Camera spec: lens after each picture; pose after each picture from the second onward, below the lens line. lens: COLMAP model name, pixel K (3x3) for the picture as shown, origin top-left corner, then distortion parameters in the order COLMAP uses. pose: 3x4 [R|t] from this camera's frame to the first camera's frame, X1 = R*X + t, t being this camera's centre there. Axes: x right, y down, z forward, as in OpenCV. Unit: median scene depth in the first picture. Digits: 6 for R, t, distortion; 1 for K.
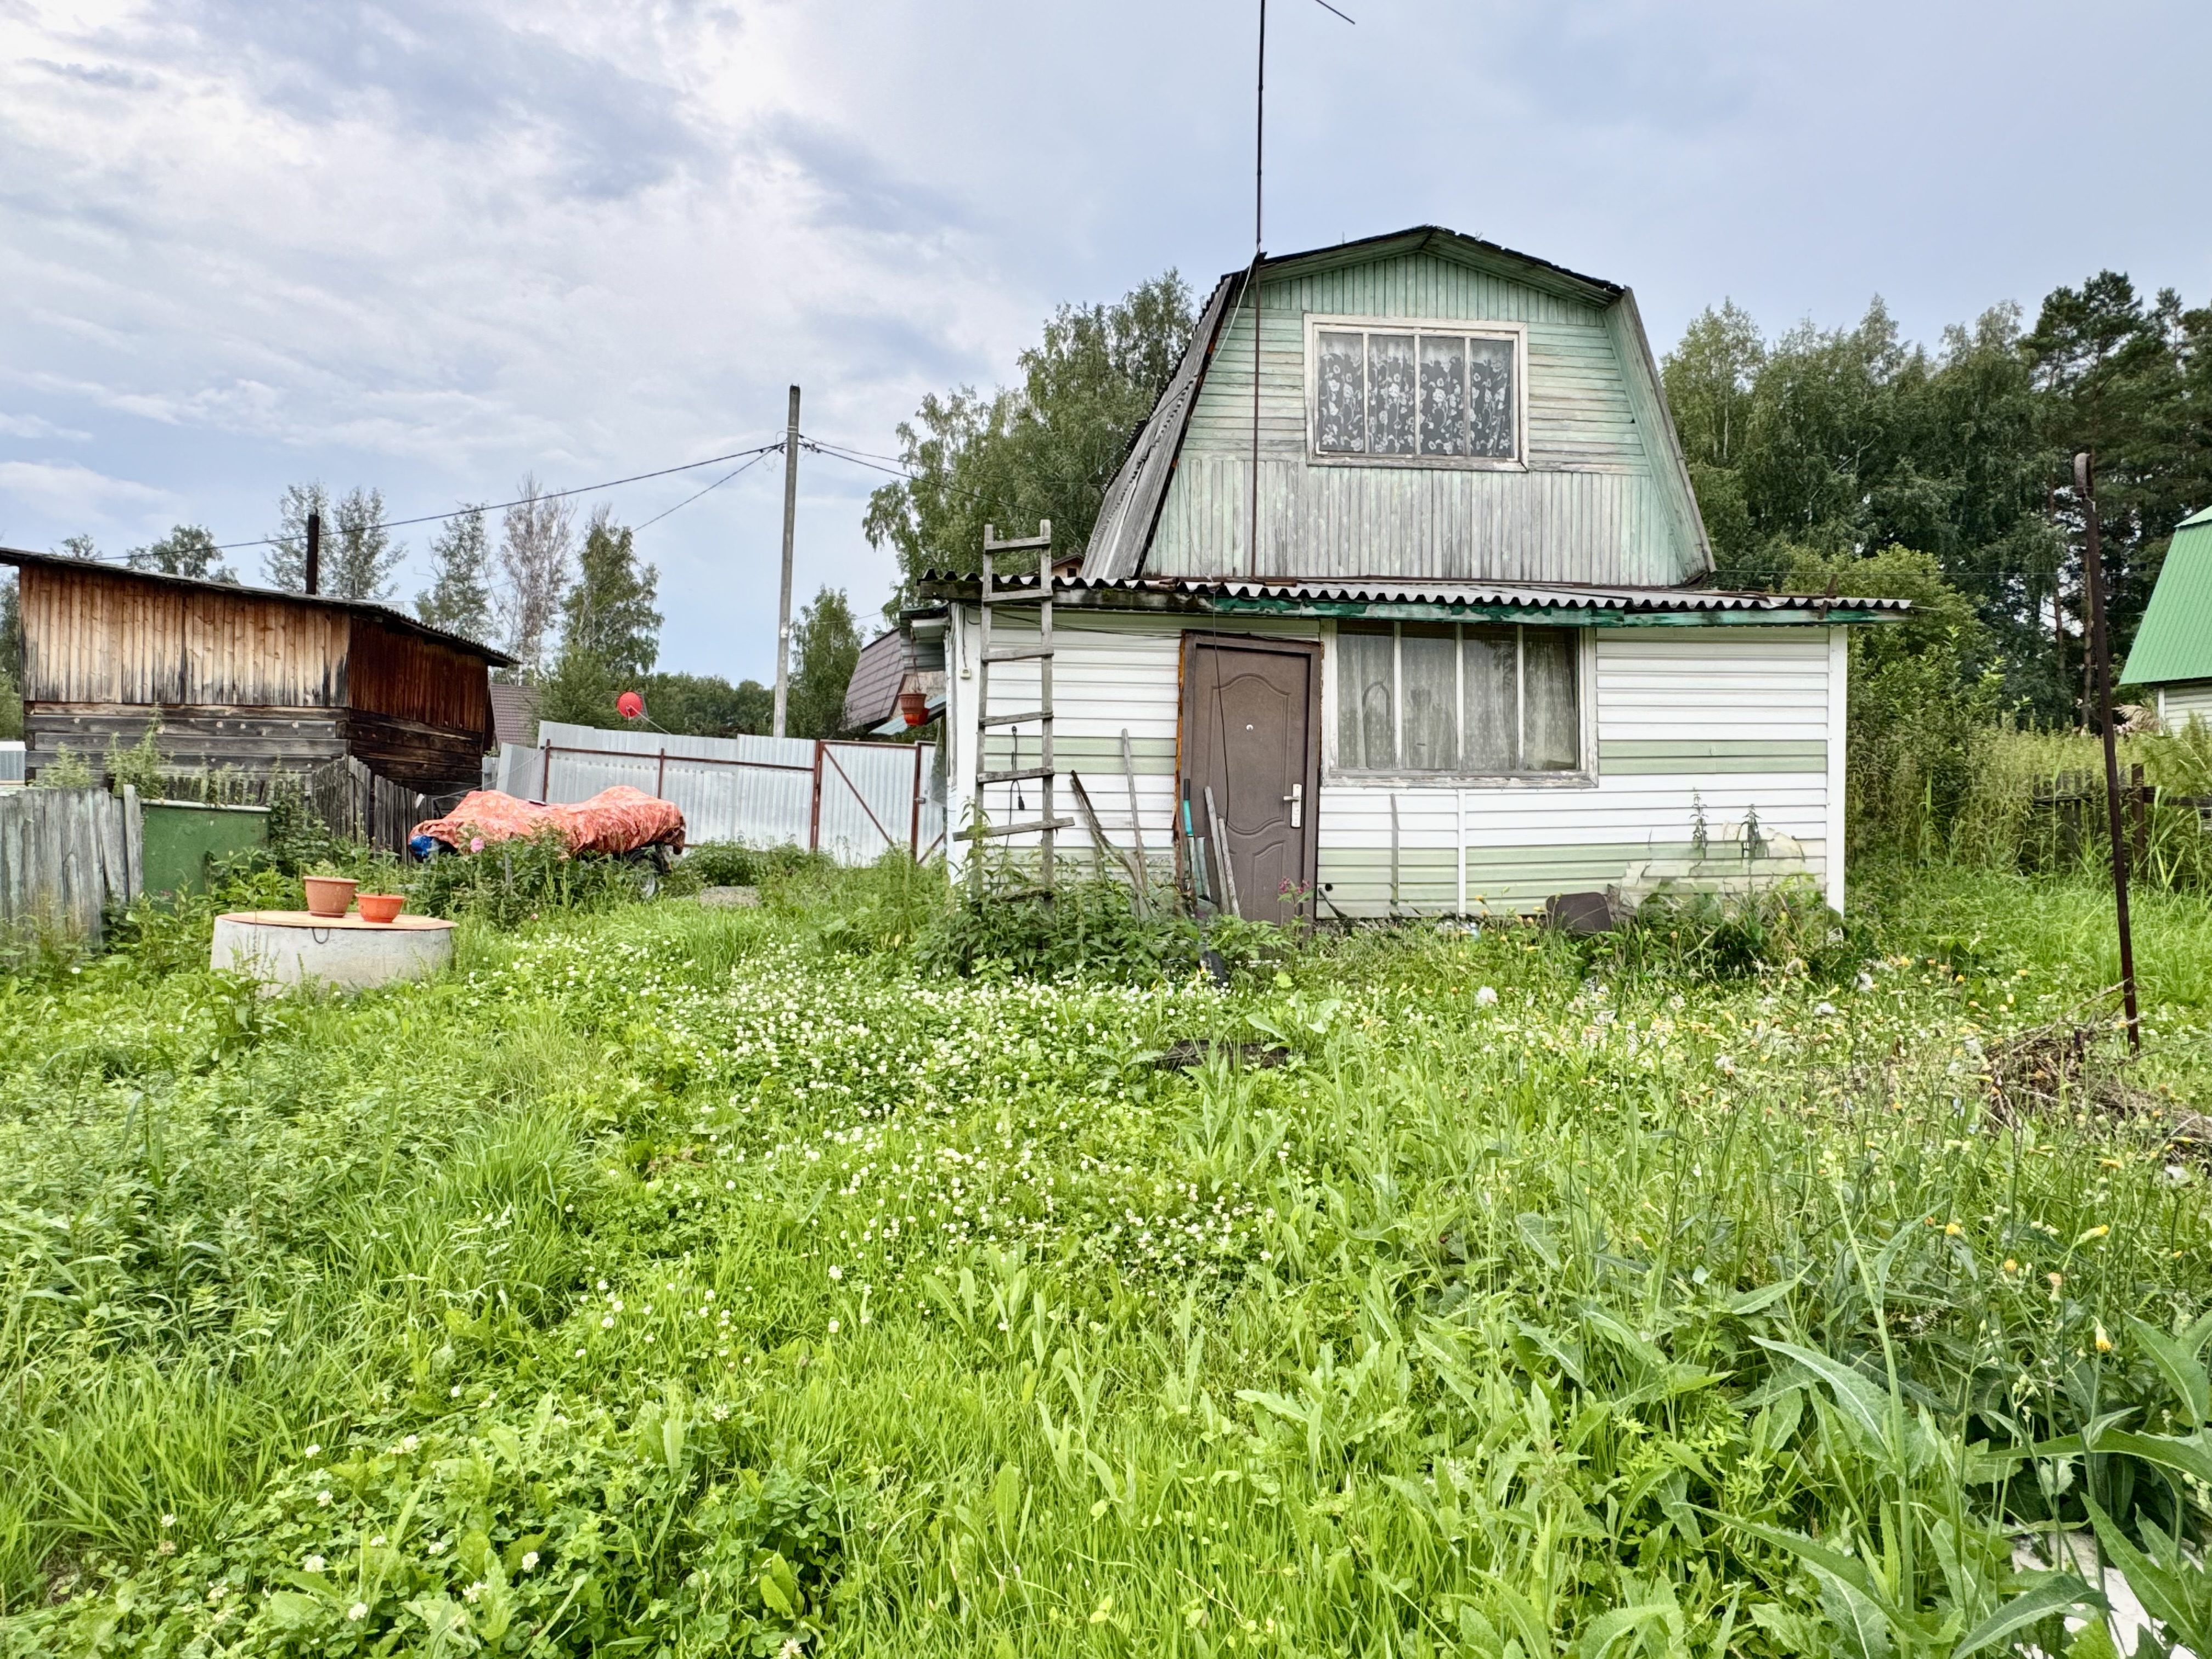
lens RADIAL K [[1213.3, 0, 1115.3], [0, 1213.3, 821.4], [0, 0, 1]] dist [-0.000054, -0.000075]
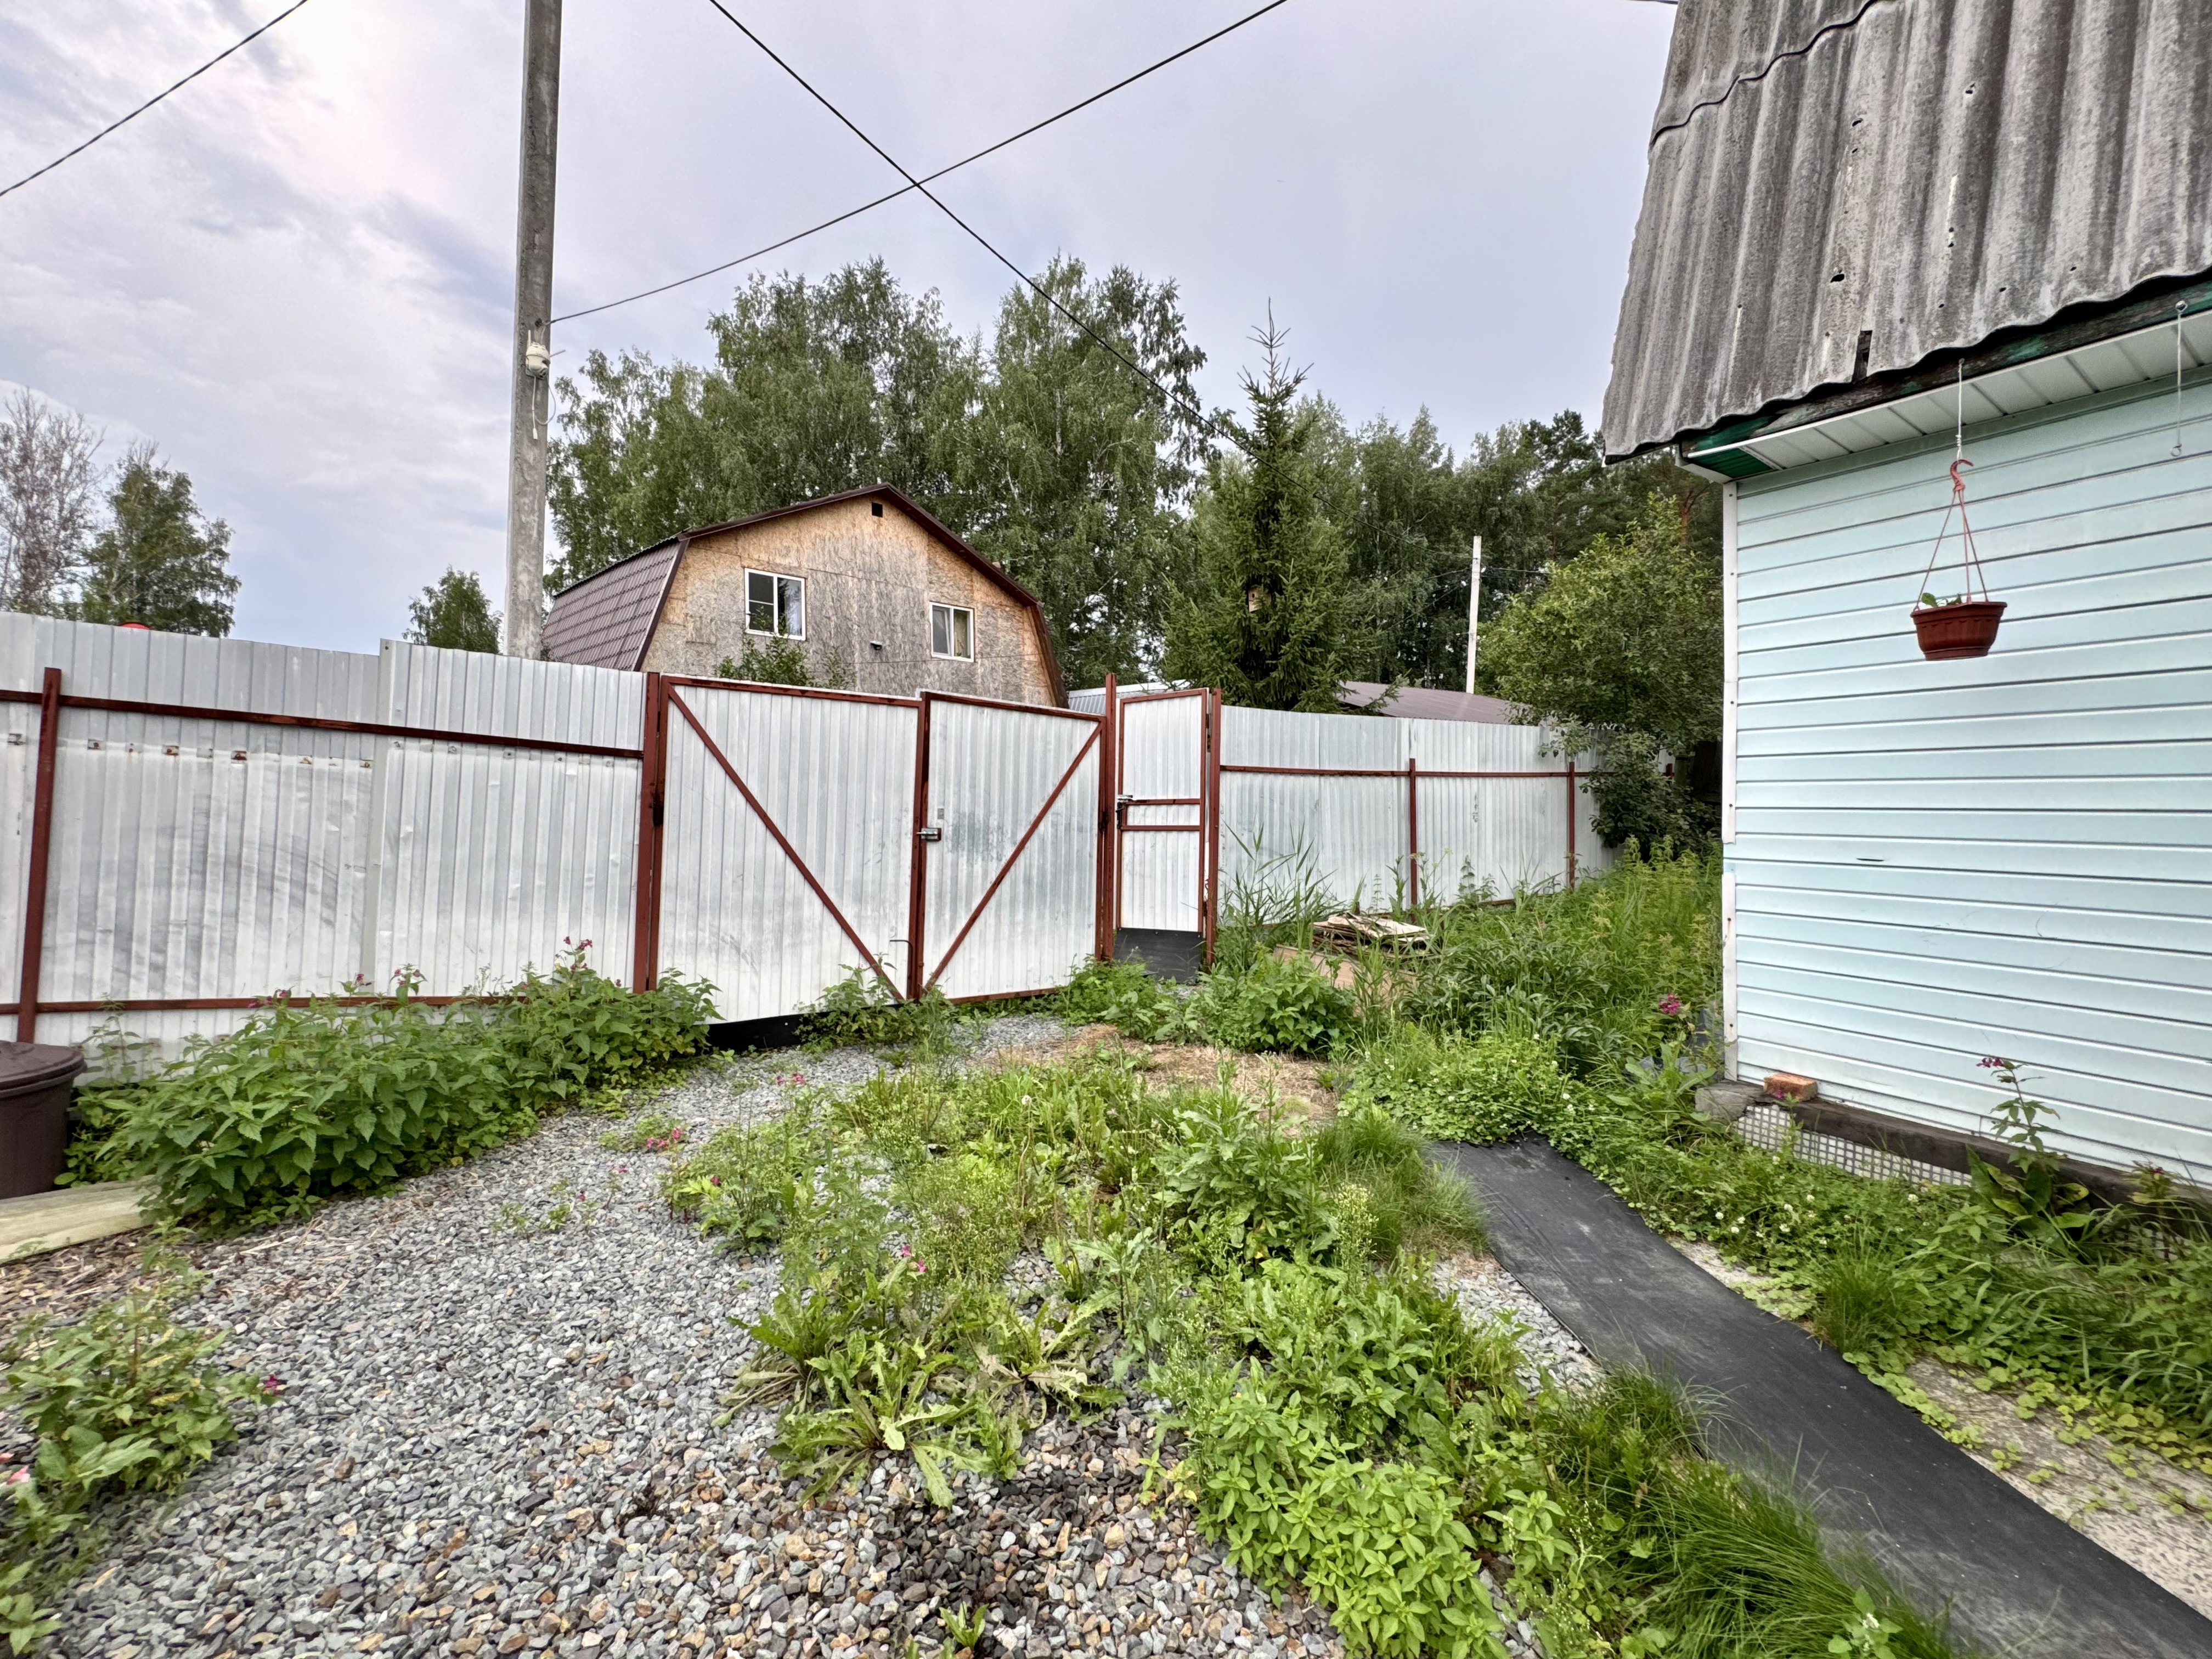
lens RADIAL K [[881.0, 0, 1086.3], [0, 881.0, 825.0], [0, 0, 1]] dist [-0.006735, 0.000945]
pose [[0.921364, -0.014584, 0.388426, -0.074080], [0.003262, 0.999551, 0.029791, -0.009414], [-0.388686, -0.026182, 0.920998, 0.229519]]
